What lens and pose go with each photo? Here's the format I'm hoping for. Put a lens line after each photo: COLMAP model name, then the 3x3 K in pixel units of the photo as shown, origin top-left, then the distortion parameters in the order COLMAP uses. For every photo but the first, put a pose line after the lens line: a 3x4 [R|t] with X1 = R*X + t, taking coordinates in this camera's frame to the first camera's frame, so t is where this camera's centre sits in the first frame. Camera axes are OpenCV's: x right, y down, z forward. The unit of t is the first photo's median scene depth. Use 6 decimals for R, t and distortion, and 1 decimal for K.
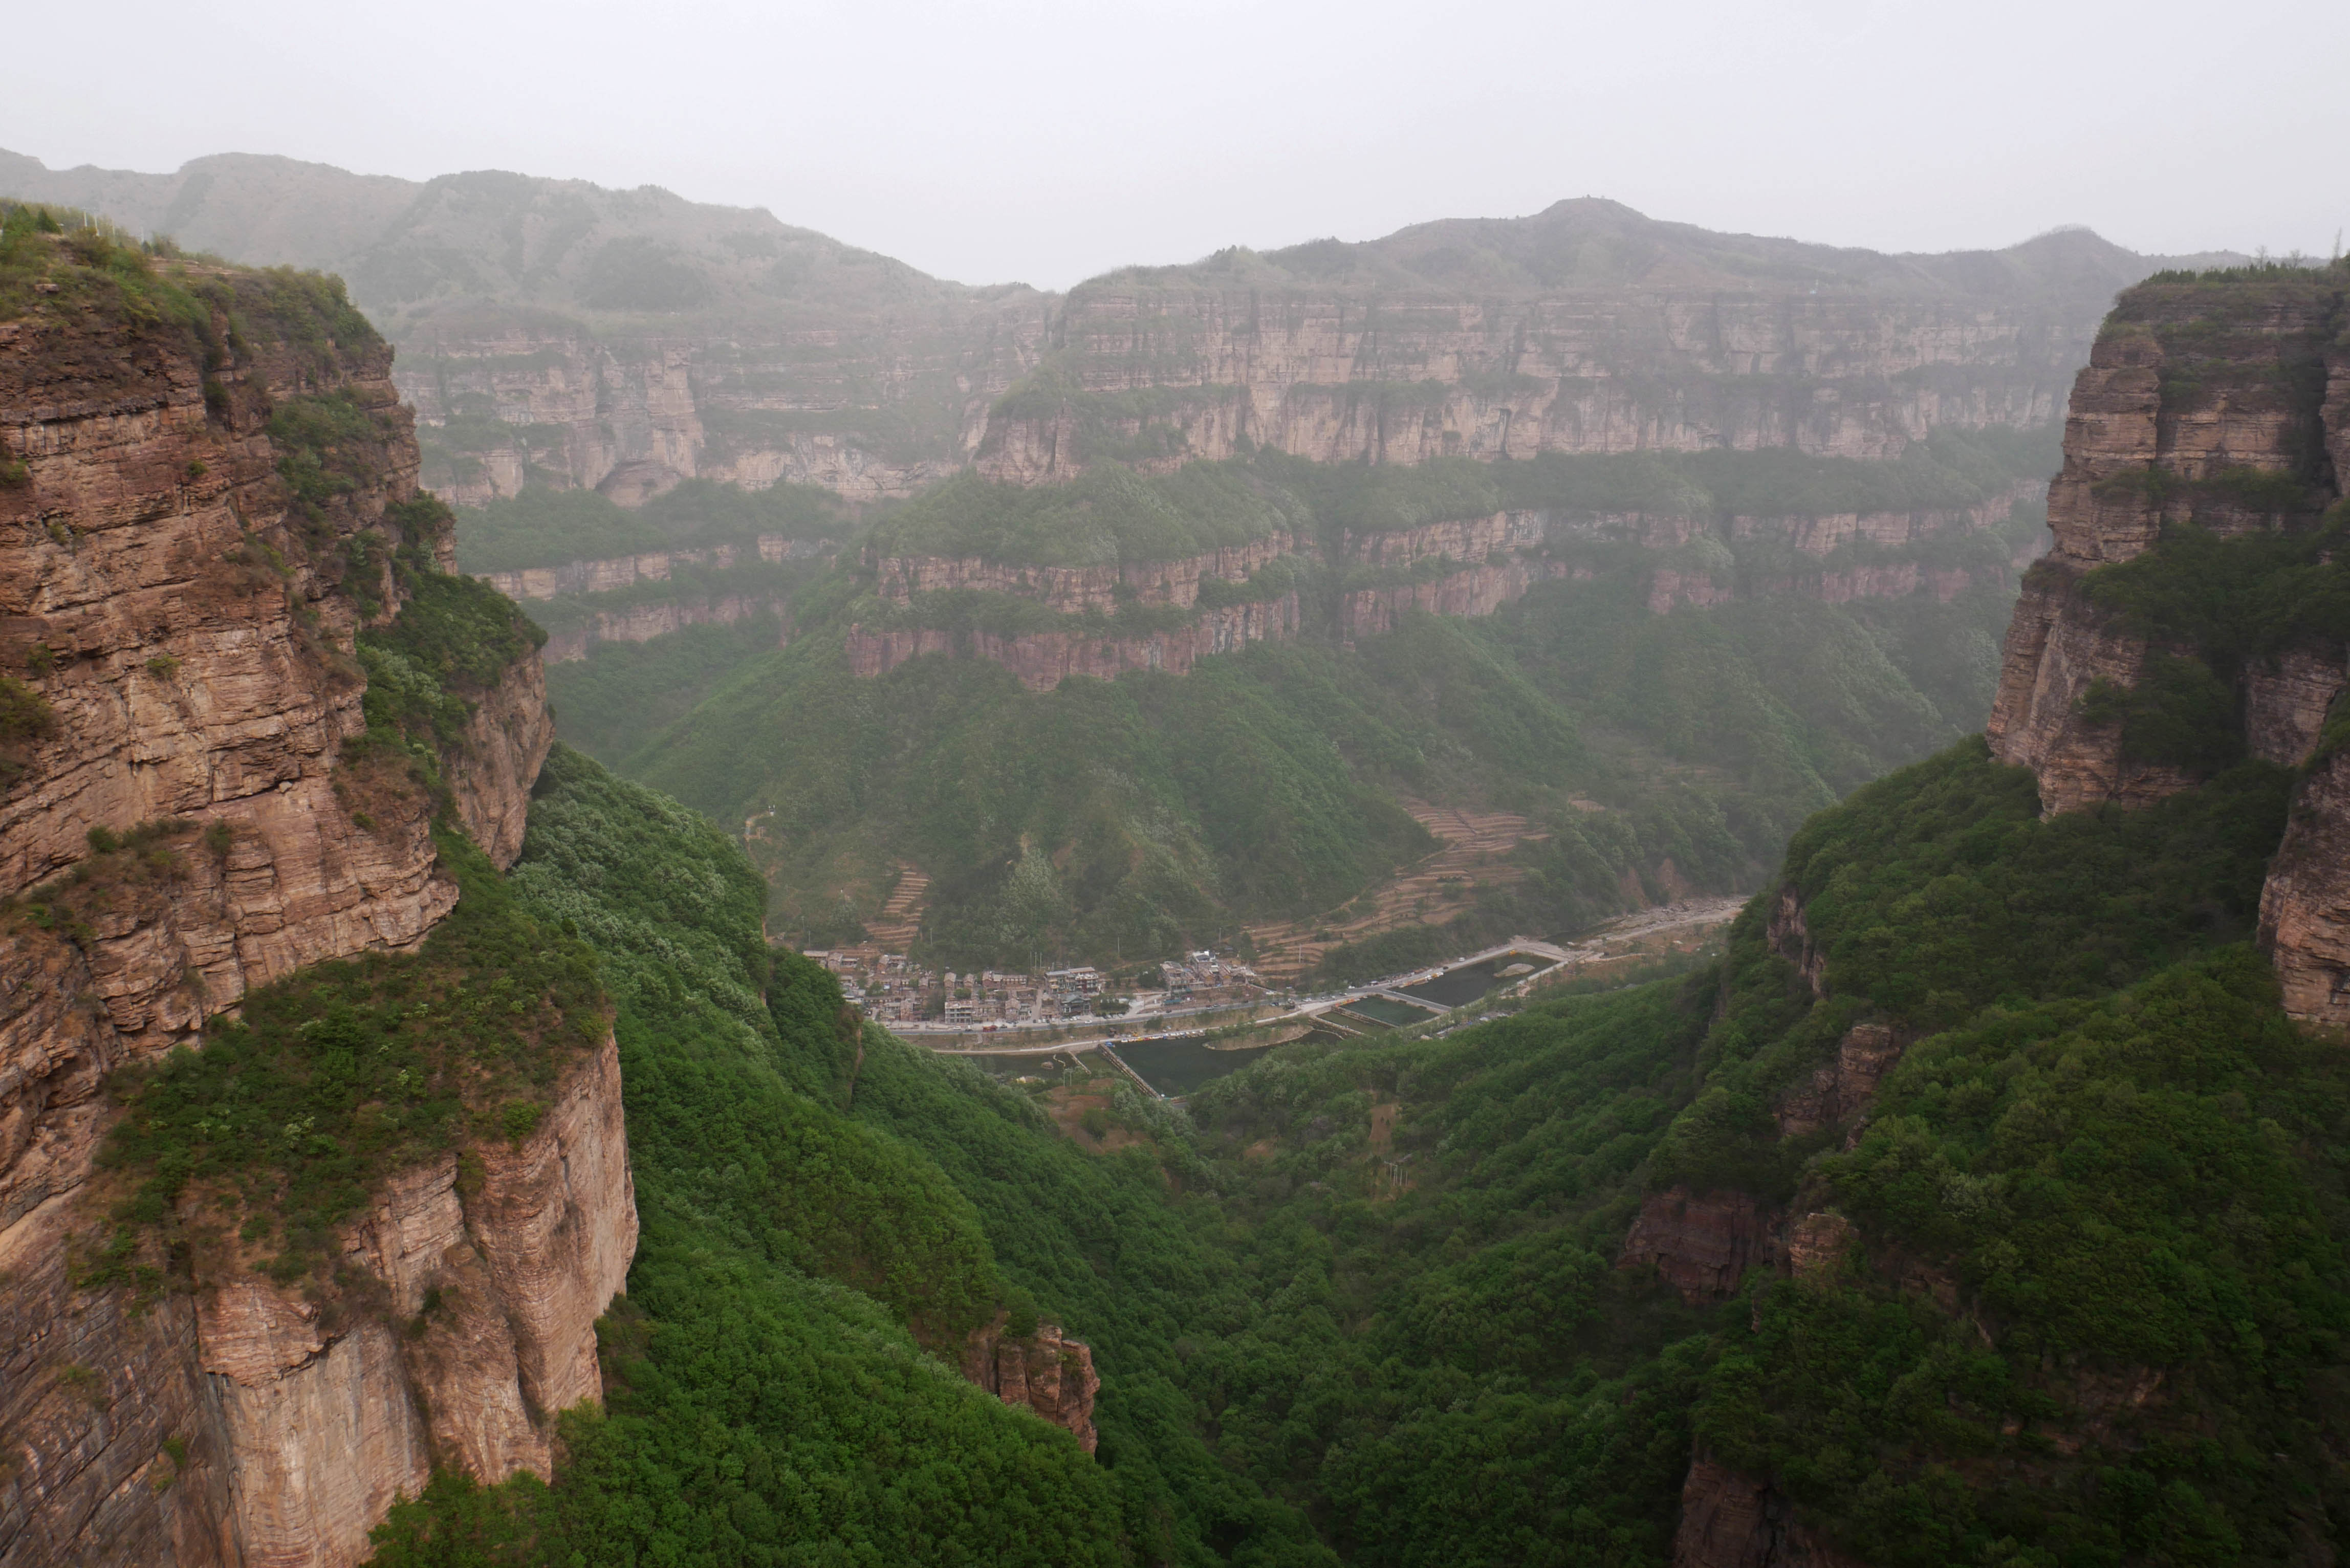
lens RADIAL K [[1945.6, 0, 1175.4], [0, 1945.6, 793.6], [0, 0, 1]] dist [-0.028680, 0.008591]
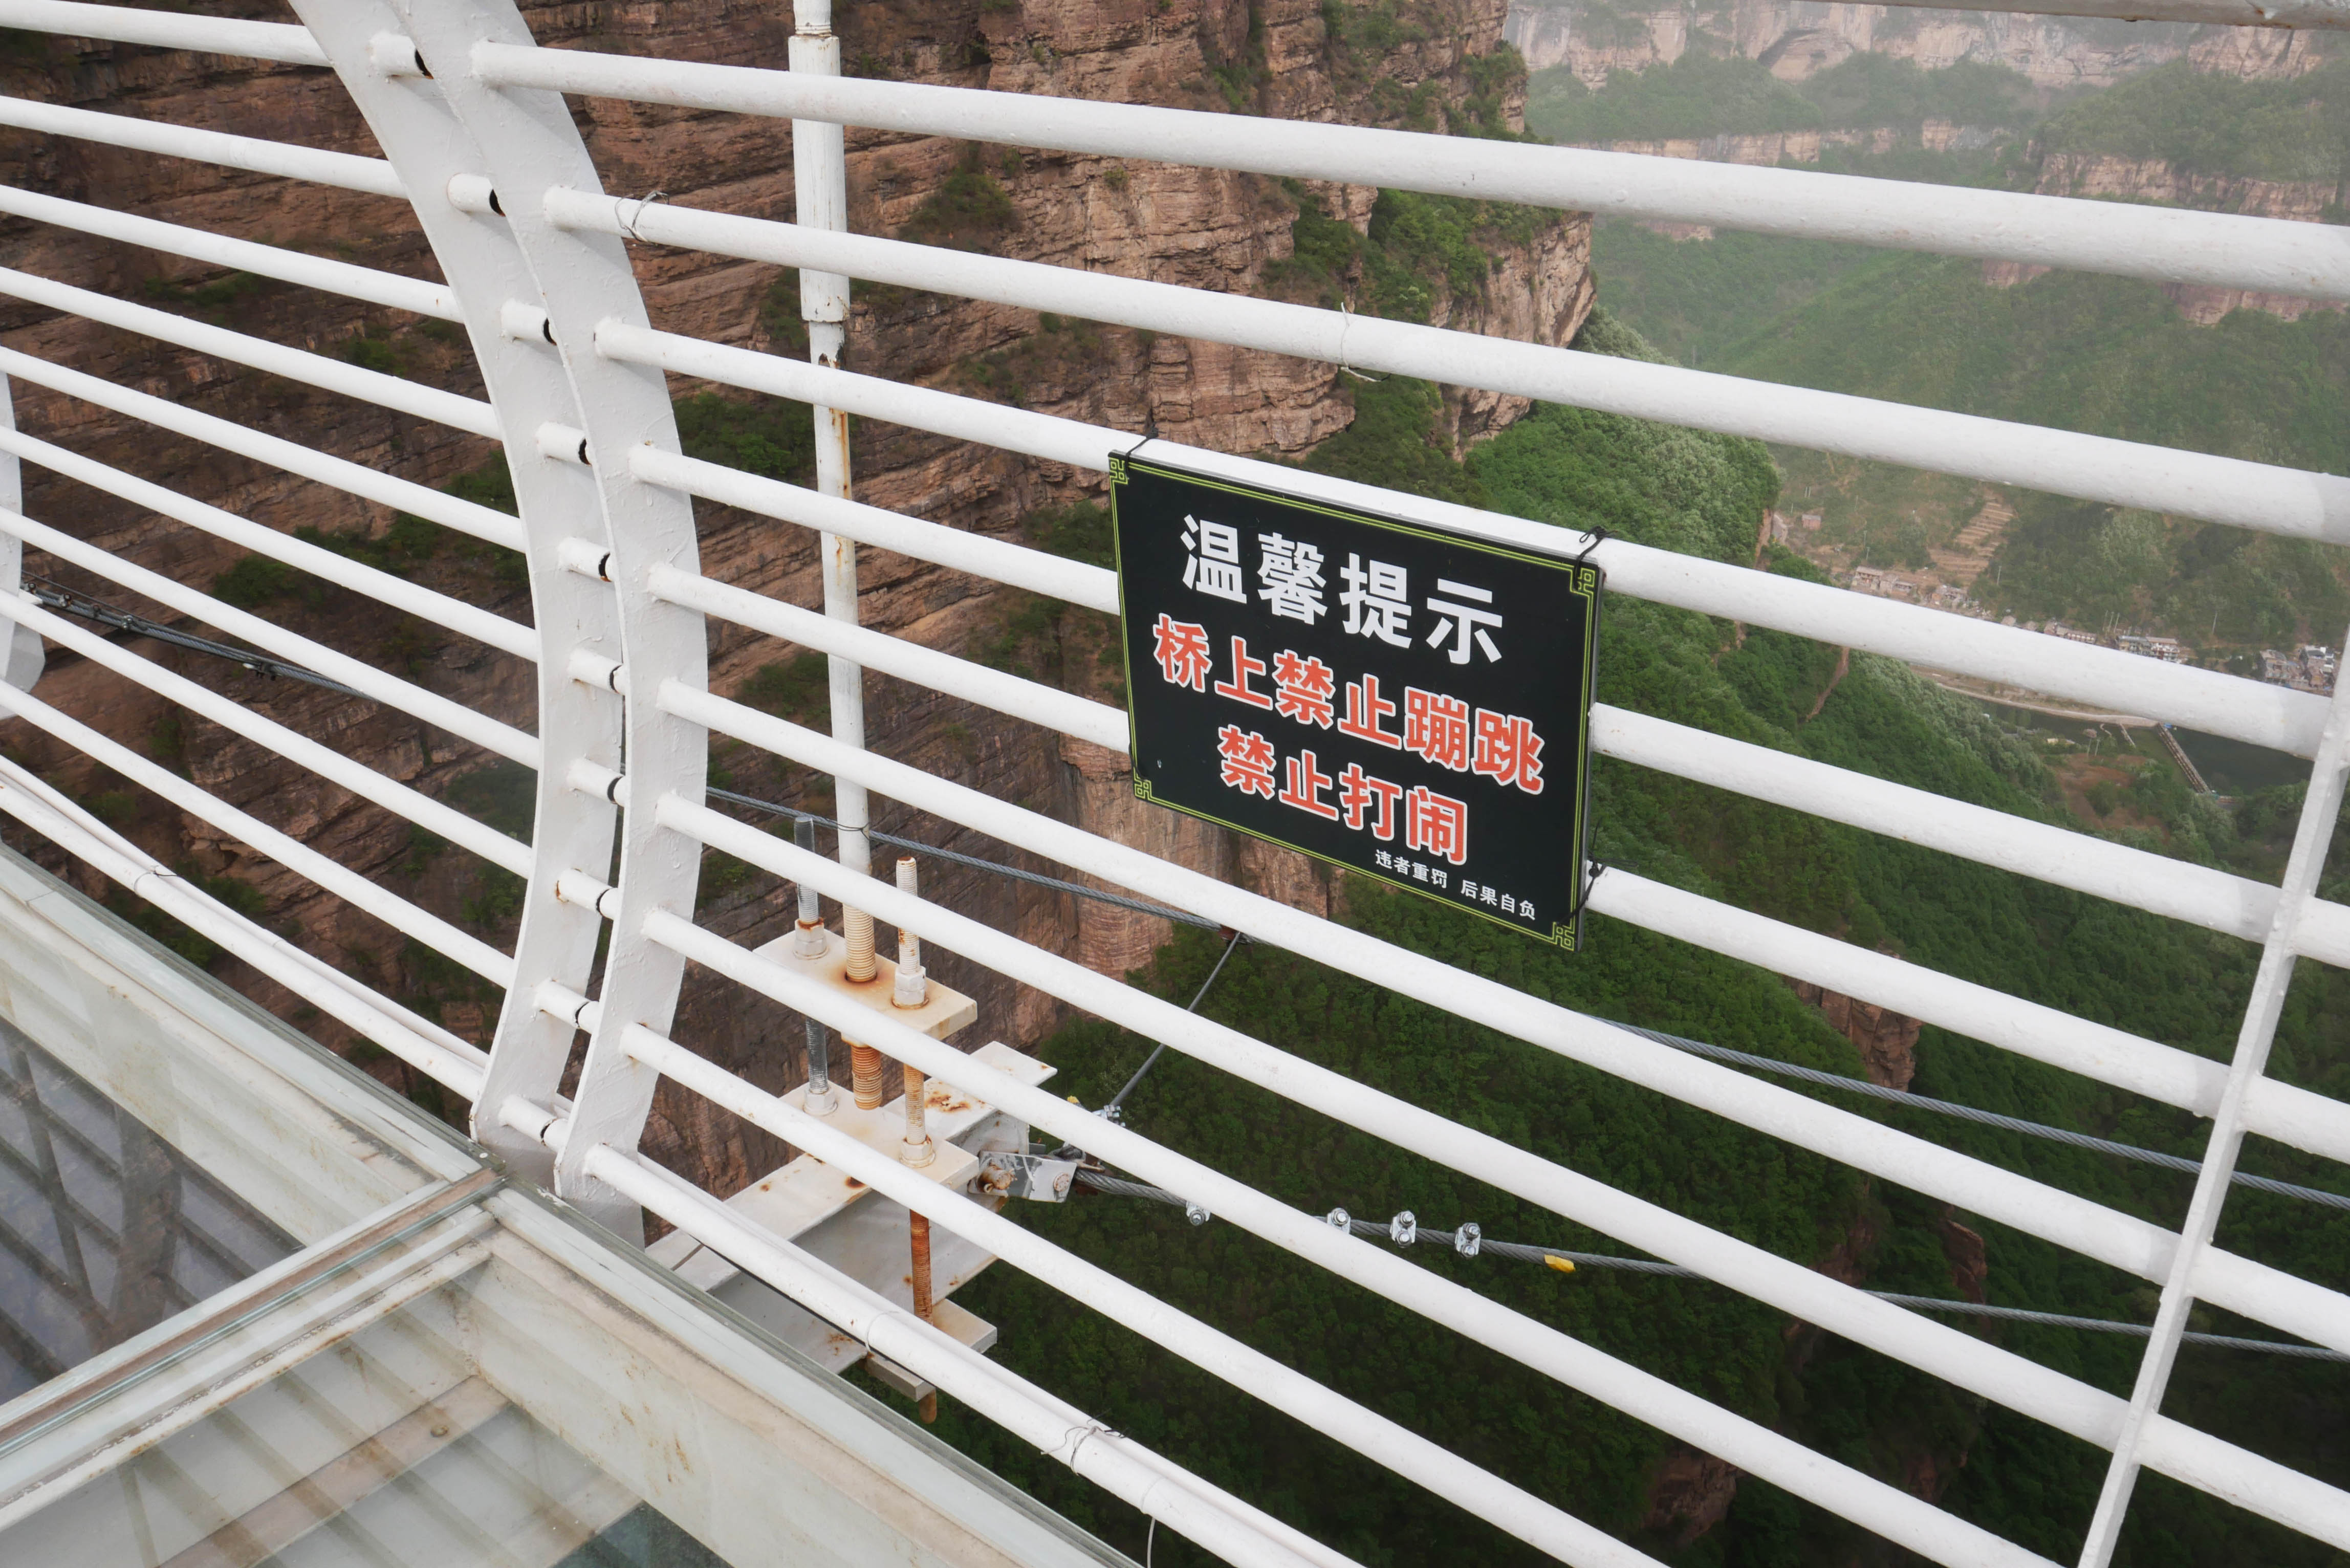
lens RADIAL K [[1945.6, 0, 1175.4], [0, 1945.6, 793.6], [0, 0, 1]] dist [-0.028680, 0.008591]
pose [[0.836146, 0.229028, -0.498404, 0.163808], [-0.122069, 0.963566, 0.237992, 0.008772], [0.534752, -0.138156, 0.833639, -0.016287]]
